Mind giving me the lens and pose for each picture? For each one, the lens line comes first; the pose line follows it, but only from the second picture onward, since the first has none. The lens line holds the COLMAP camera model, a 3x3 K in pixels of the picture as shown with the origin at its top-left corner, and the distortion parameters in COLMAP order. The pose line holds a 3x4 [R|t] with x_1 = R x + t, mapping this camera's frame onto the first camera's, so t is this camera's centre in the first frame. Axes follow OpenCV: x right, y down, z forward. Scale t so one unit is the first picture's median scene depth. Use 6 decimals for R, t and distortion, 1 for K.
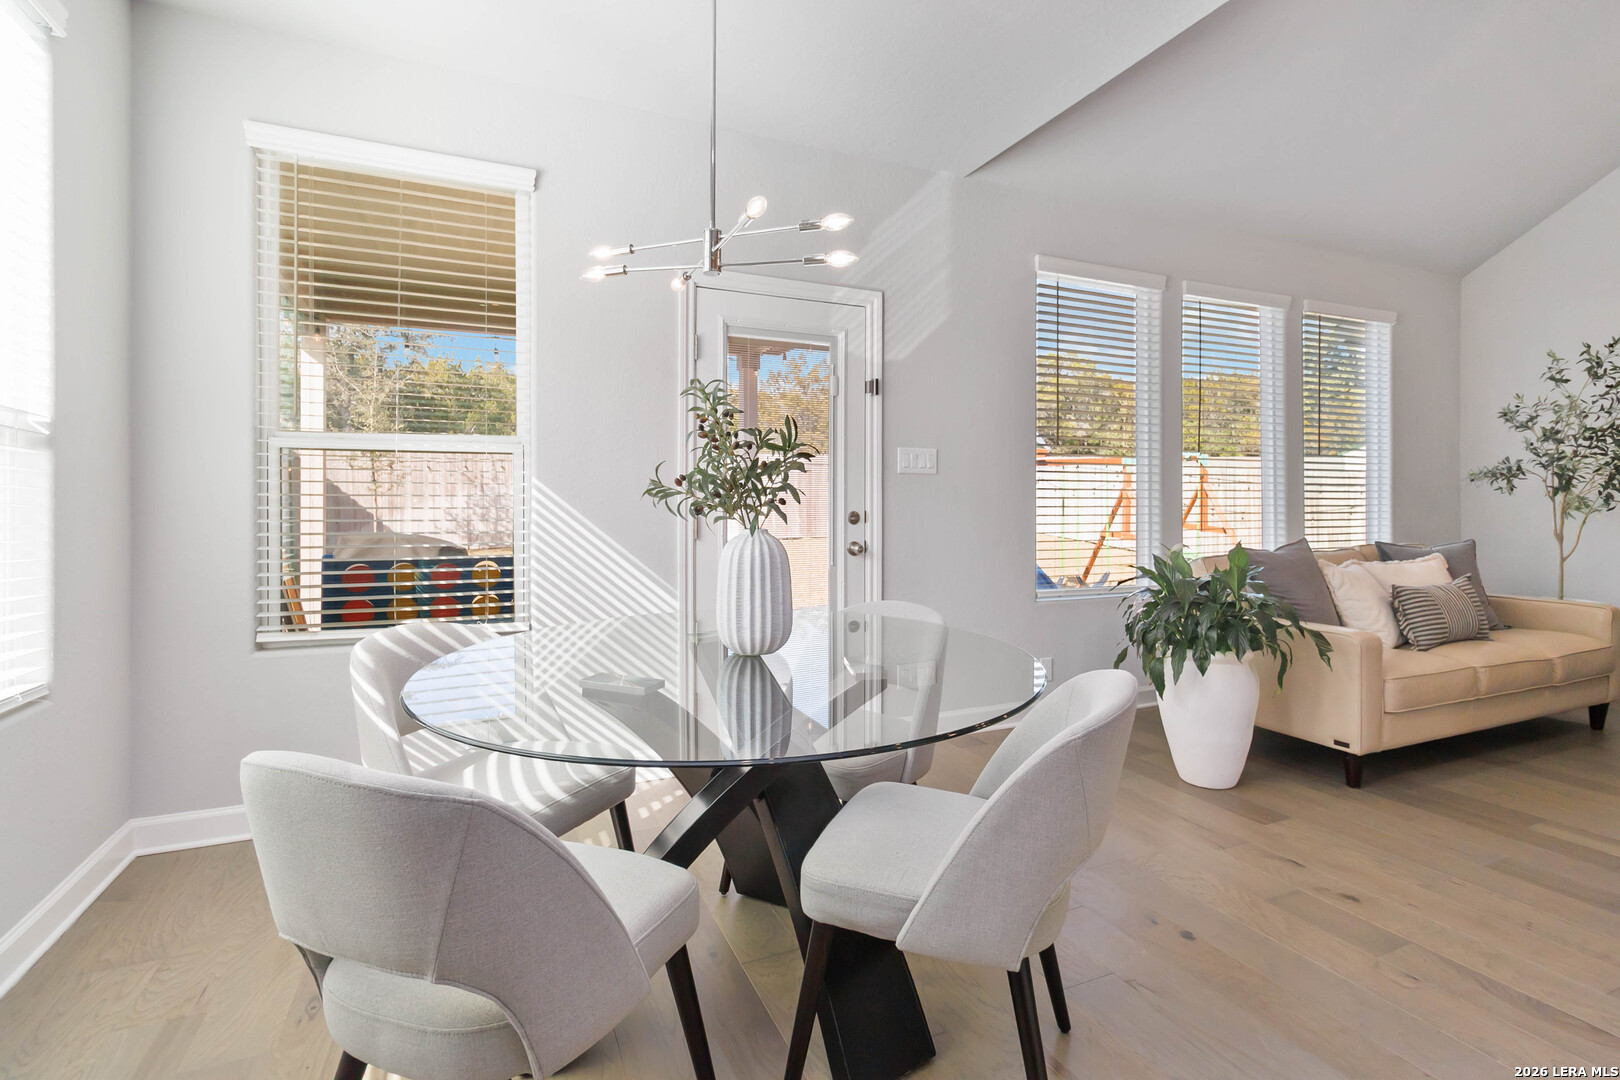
lens RADIAL K [[740.8, 0, 805.7], [0, 740.8, 495.4], [0, 0, 1]] dist [0.003242, 0.000413]
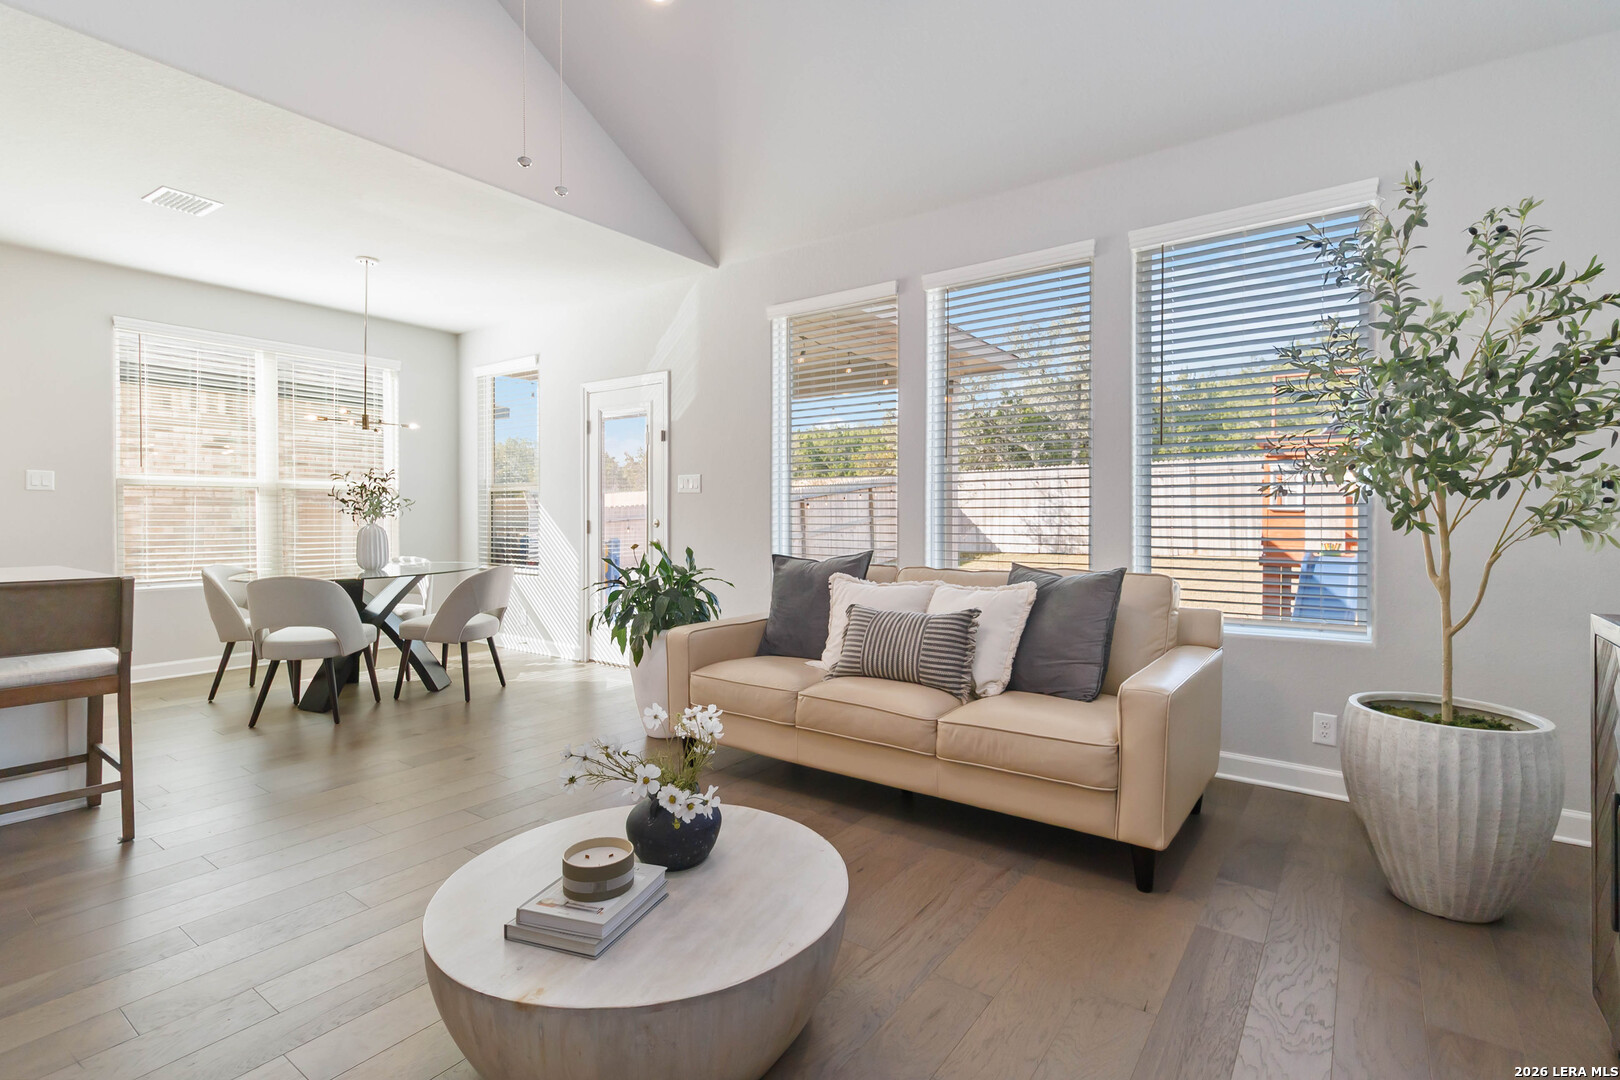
lens RADIAL K [[754.8, 0, 802.7], [0, 754.8, 515.2], [0, 0, 1]] dist [0.002769, 0.000581]
pose [[0.501847, 0.005693, -0.864938, 1.824550], [0.011301, 0.999850, 0.013138, -0.001953], [0.864883, -0.016368, 0.501707, 0.552653]]
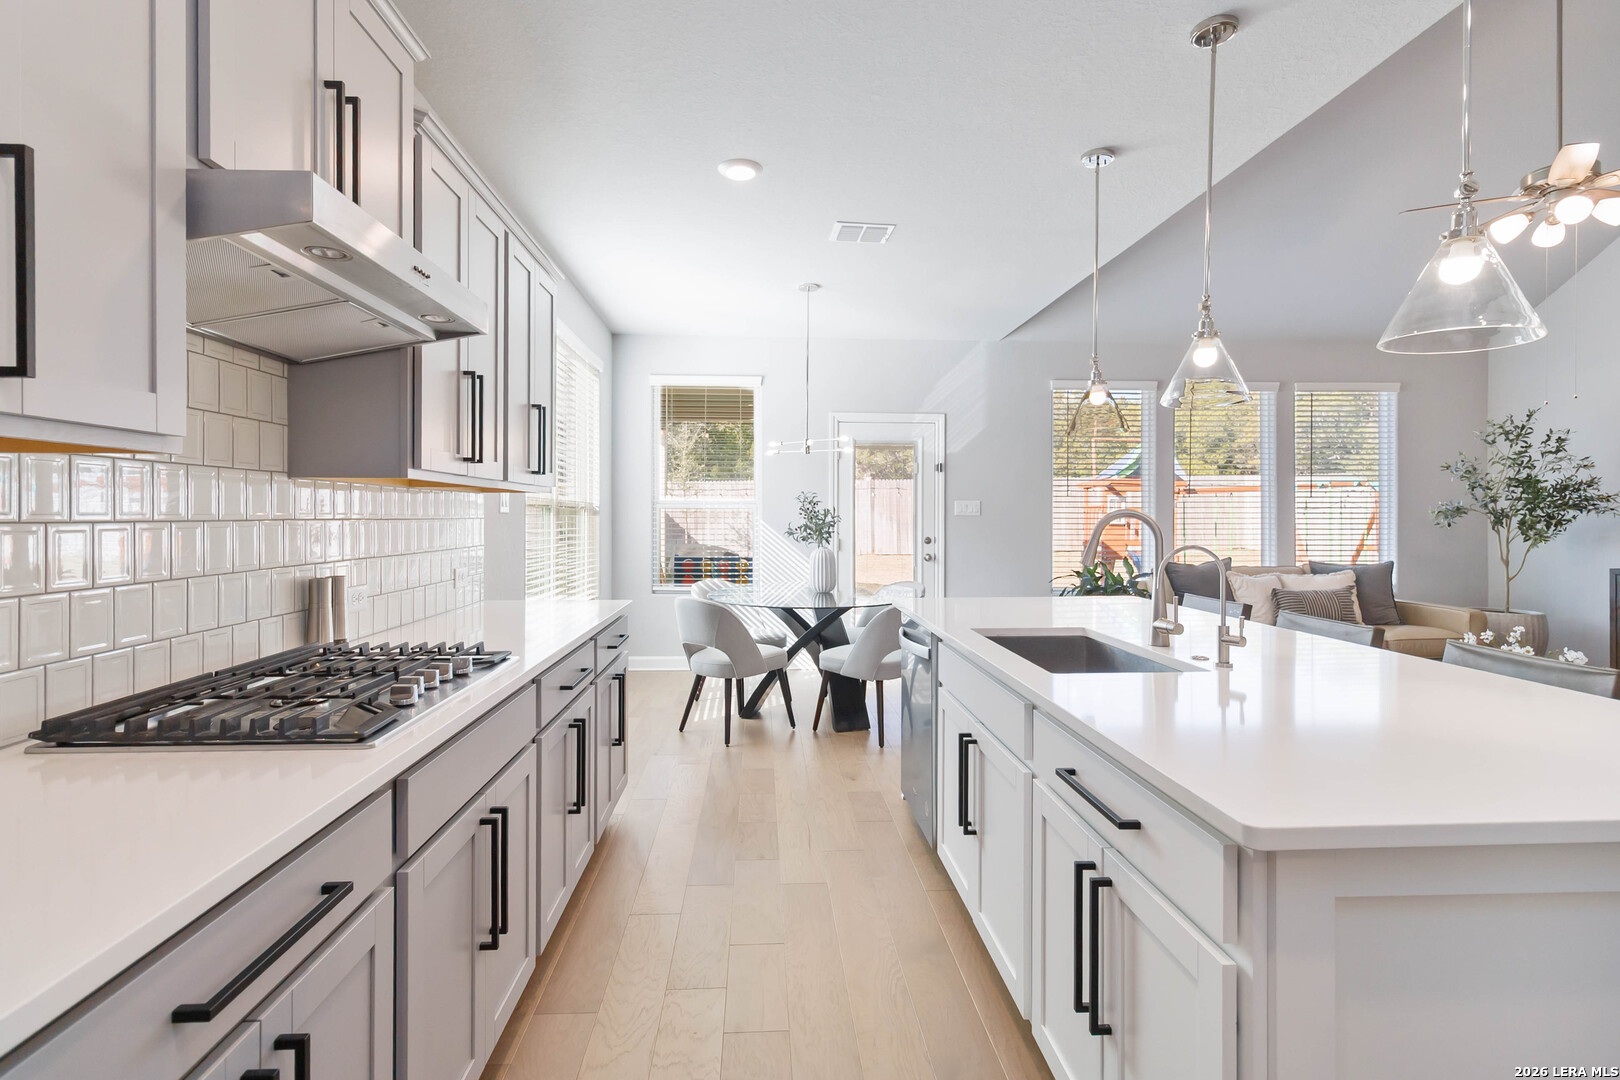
lens RADIAL K [[751.0, 0, 810.9], [0, 751.0, 518.6], [0, 0, 1]] dist [-0.001110, 0.000208]
pose [[0.937574, 0.004427, -0.347759, 0.506226], [0.000657, 0.999895, 0.014502, -0.057841], [0.347786, -0.013826, 0.937472, -0.950593]]
